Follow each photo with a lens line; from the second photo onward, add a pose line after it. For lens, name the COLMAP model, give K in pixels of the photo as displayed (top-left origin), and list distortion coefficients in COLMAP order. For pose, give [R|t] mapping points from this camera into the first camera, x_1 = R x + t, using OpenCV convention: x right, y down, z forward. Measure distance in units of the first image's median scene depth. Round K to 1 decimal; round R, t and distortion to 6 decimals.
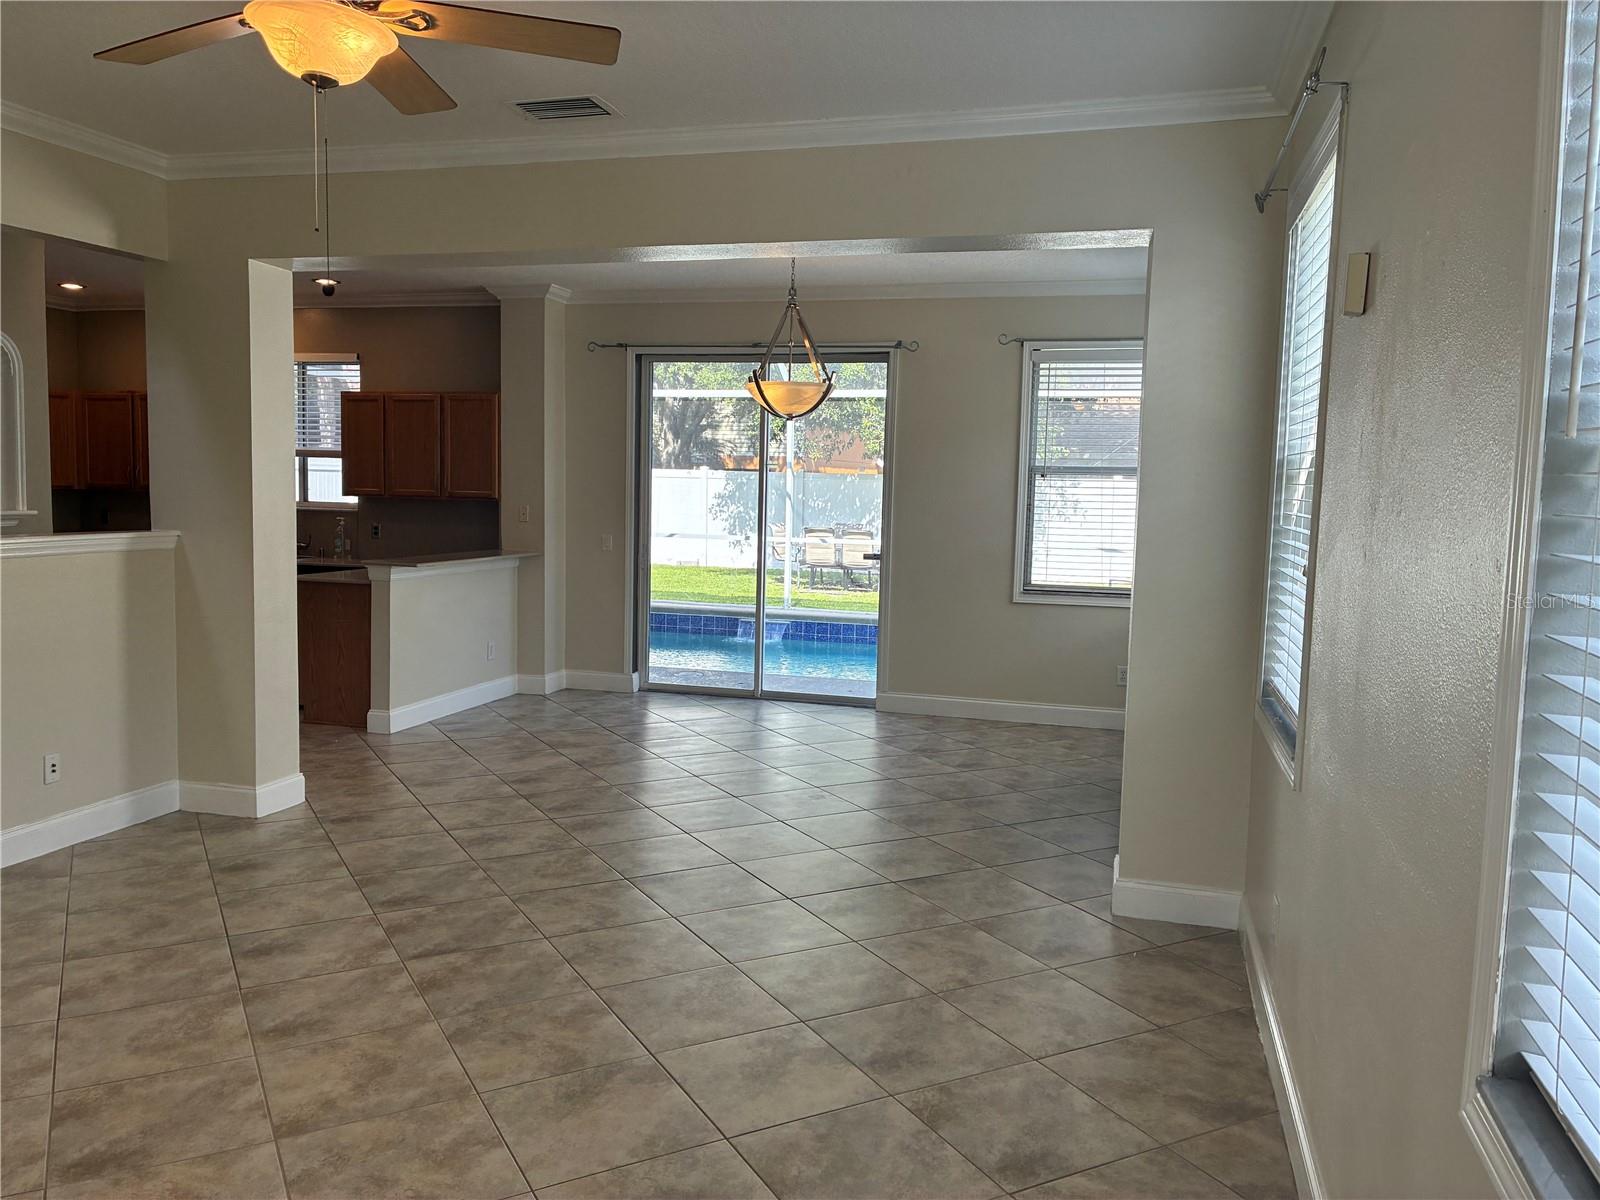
lens RADIAL K [[1219.0, 0, 800.0], [0, 1219.0, 600.0], [0, 0, 1]] dist [0.006560, -0.000296]
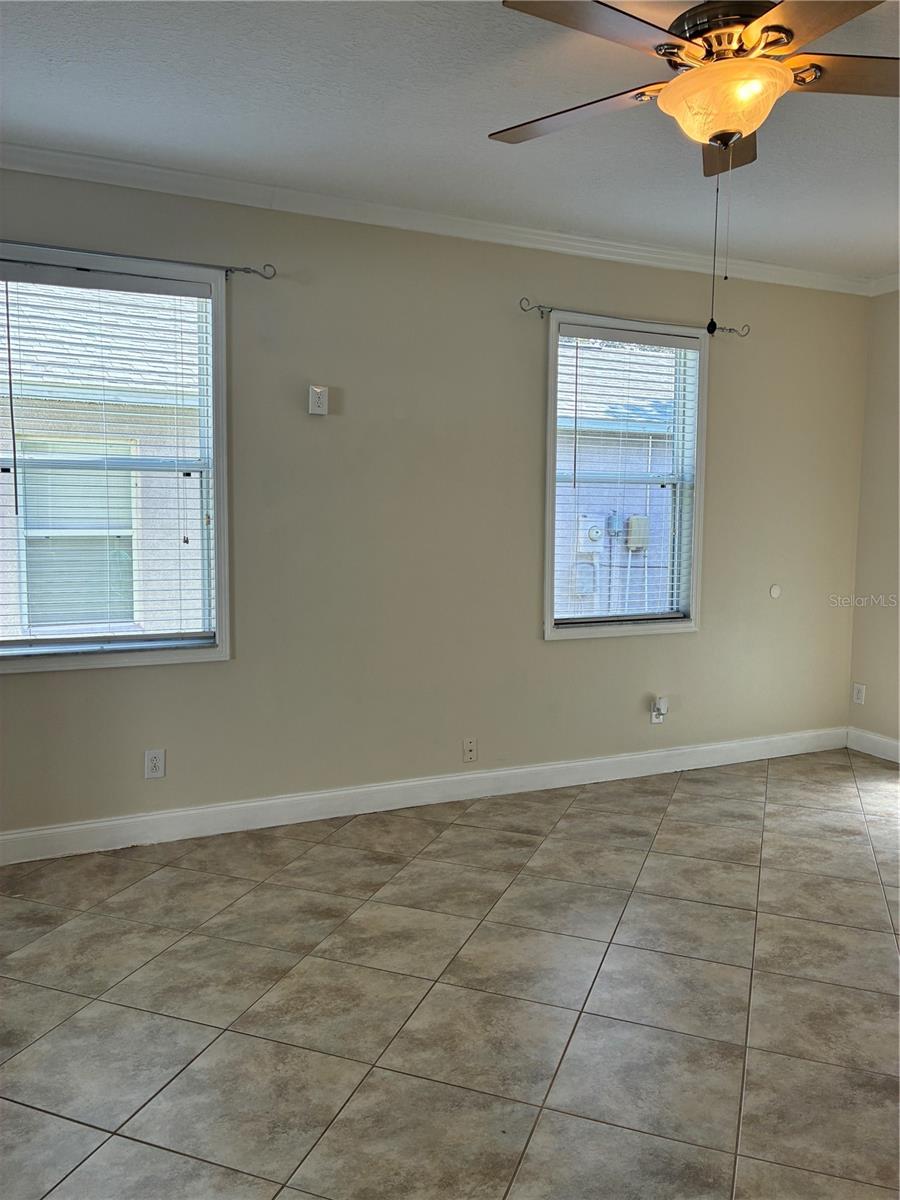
lens RADIAL K [[923.2, 0, 455.2], [0, 923.2, 591.8], [0, 0, 1]] dist [0.046944, -0.059162]
pose [[-0.656395, -0.106648, 0.746841, -0.821495], [0.043148, 0.983030, 0.178299, -0.167619], [-0.753182, 0.149259, -0.640654, 1.621448]]
